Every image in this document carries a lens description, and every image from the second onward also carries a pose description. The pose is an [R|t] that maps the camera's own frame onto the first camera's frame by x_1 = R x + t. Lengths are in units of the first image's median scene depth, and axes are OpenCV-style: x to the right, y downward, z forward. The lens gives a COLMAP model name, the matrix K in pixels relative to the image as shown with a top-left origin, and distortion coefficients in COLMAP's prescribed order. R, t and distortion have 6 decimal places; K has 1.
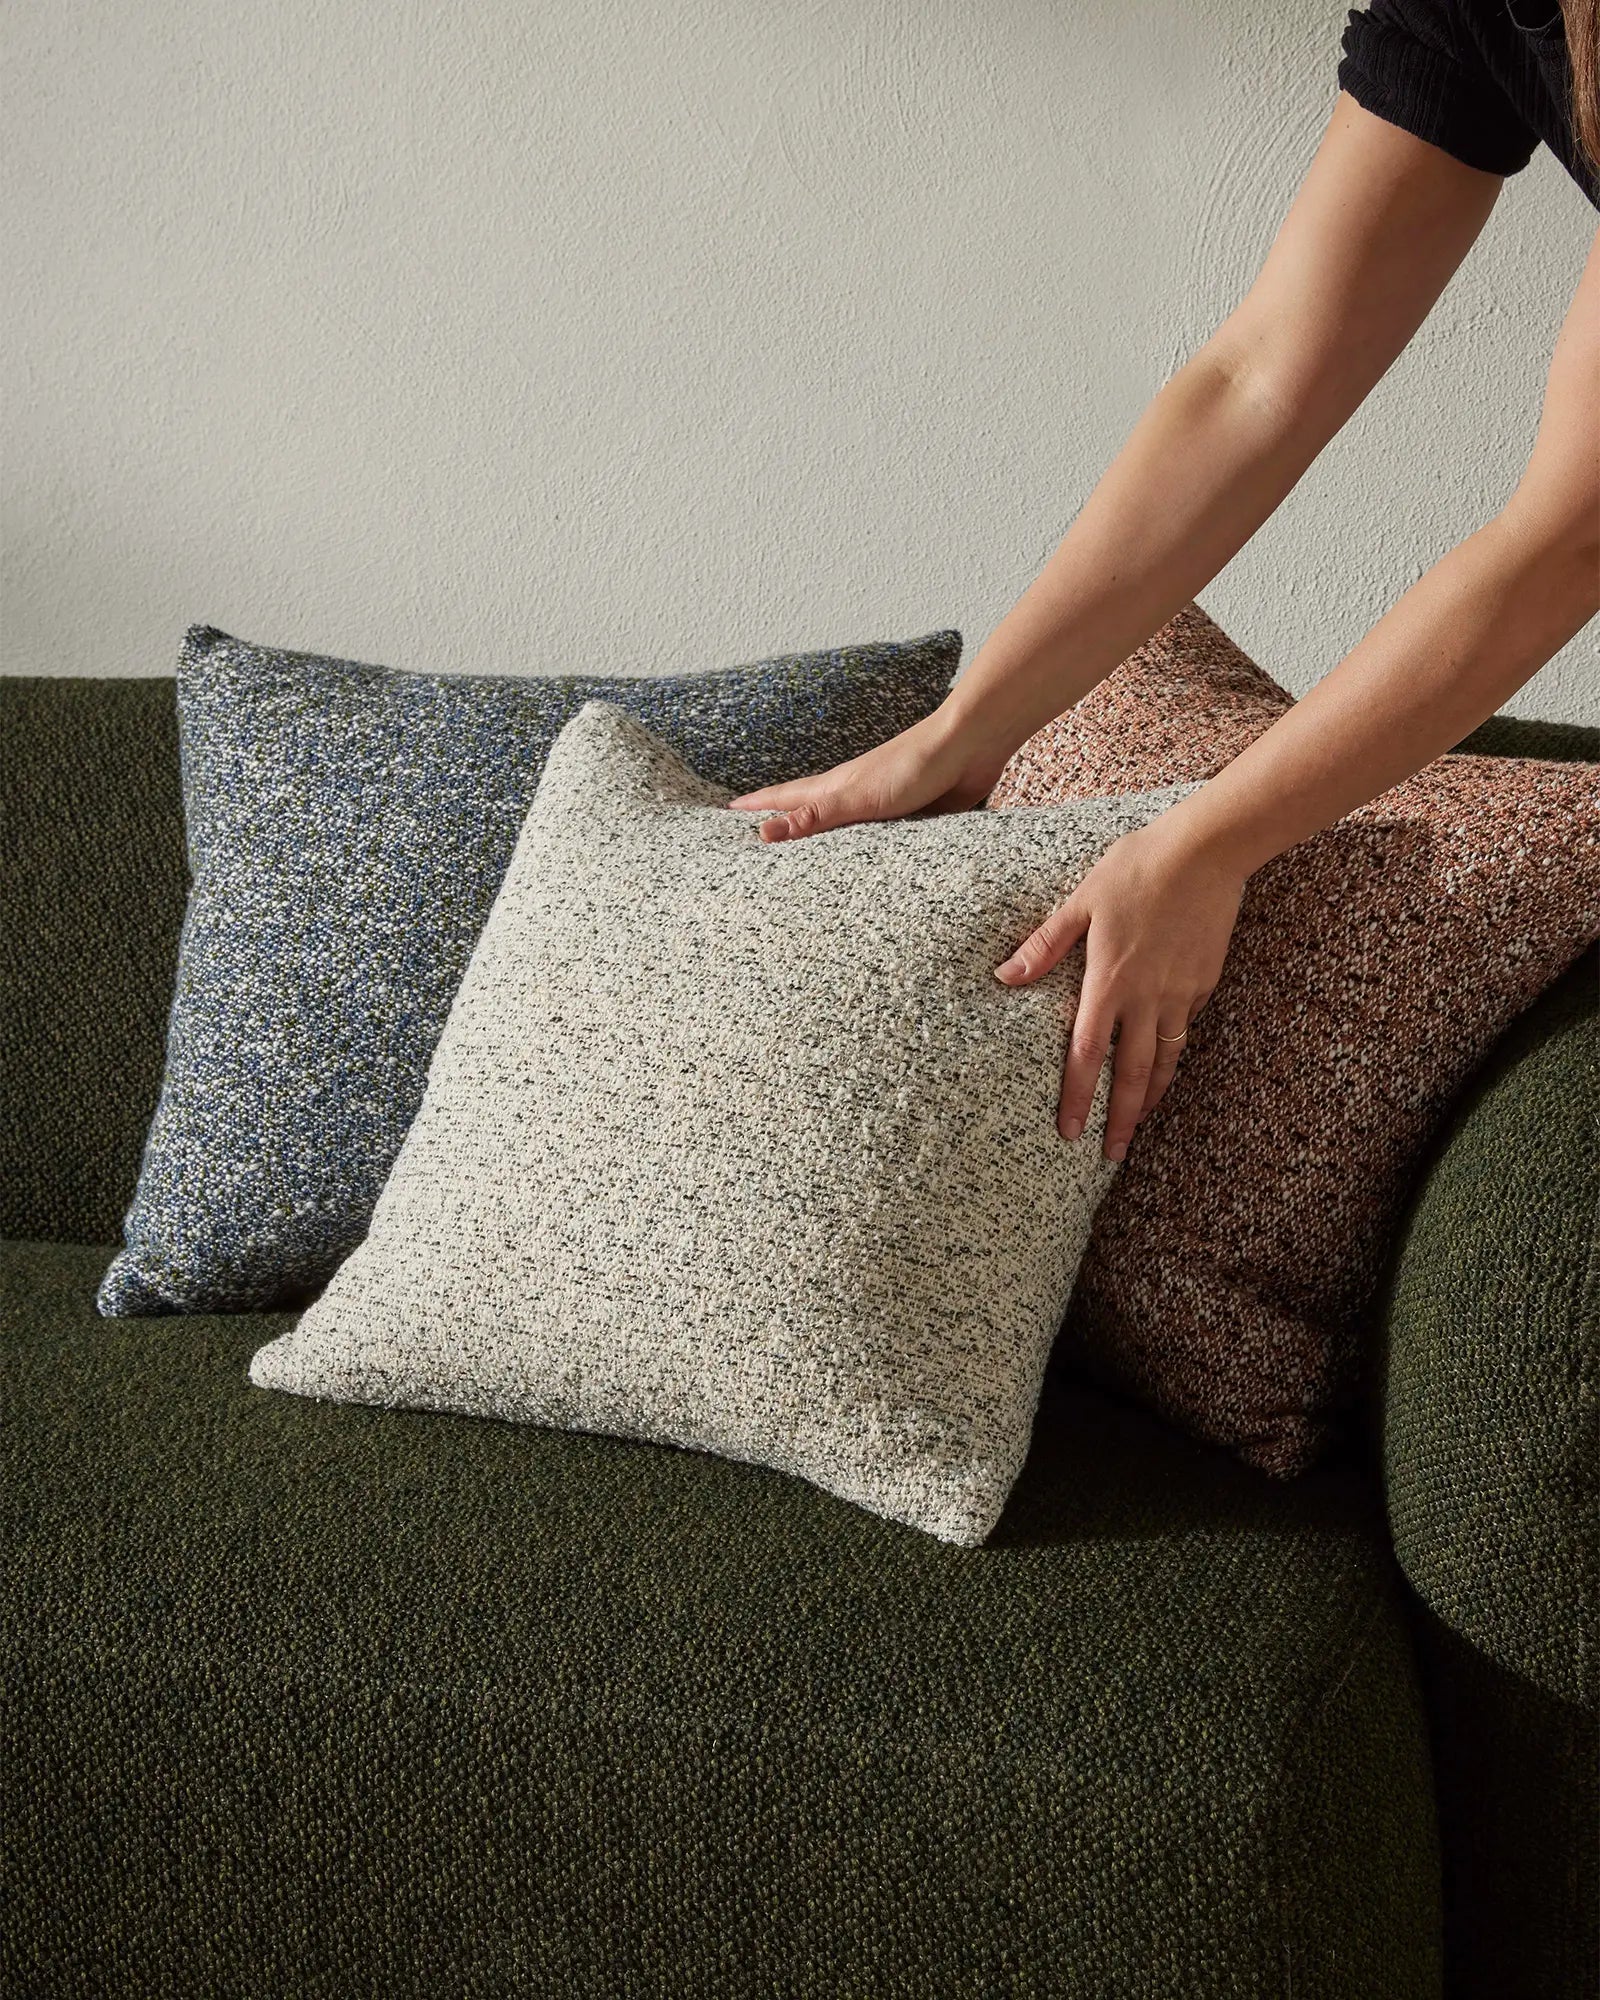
lens RADIAL K [[4277.3, 0, 800.0], [0, 4277.3, 1000.0], [0, 0, 1]] dist [-0.011218, 0.045056]
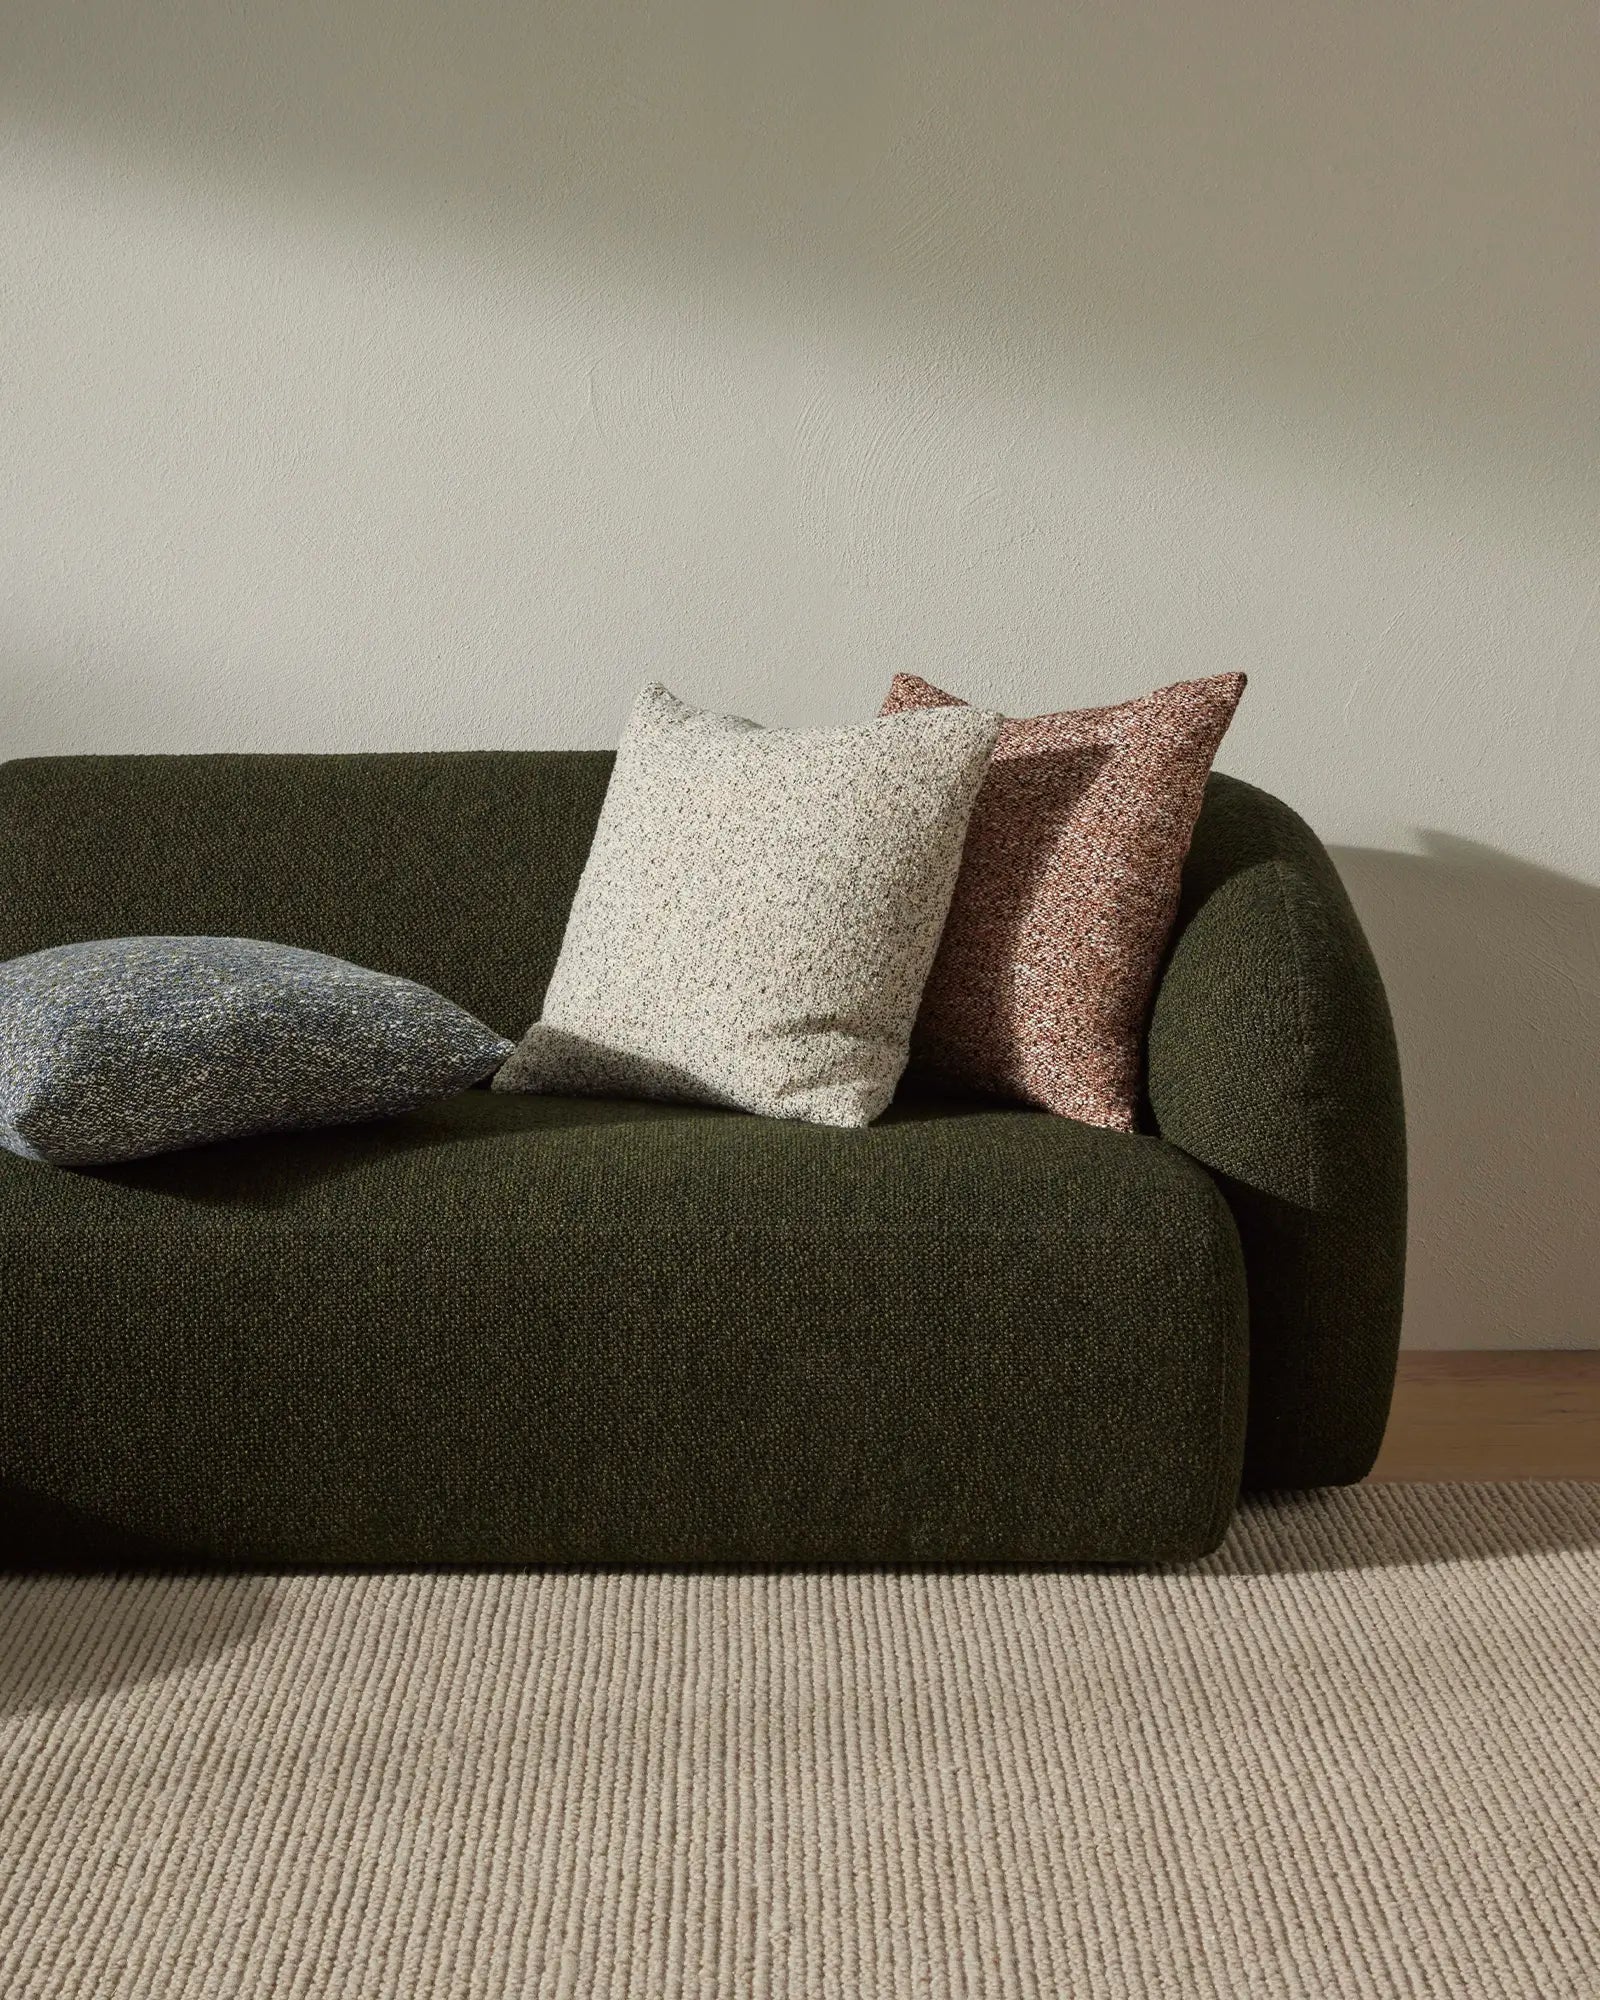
lens RADIAL K [[4277.3, 0, 800.0], [0, 4277.3, 1000.0], [0, 0, 1]] dist [-0.011218, 0.045056]
pose [[0.938864, -0.020774, 0.343662, -0.707130], [0.047881, 0.996356, -0.070581, 0.194990], [-0.340943, 0.082721, 0.936437, -0.764615]]
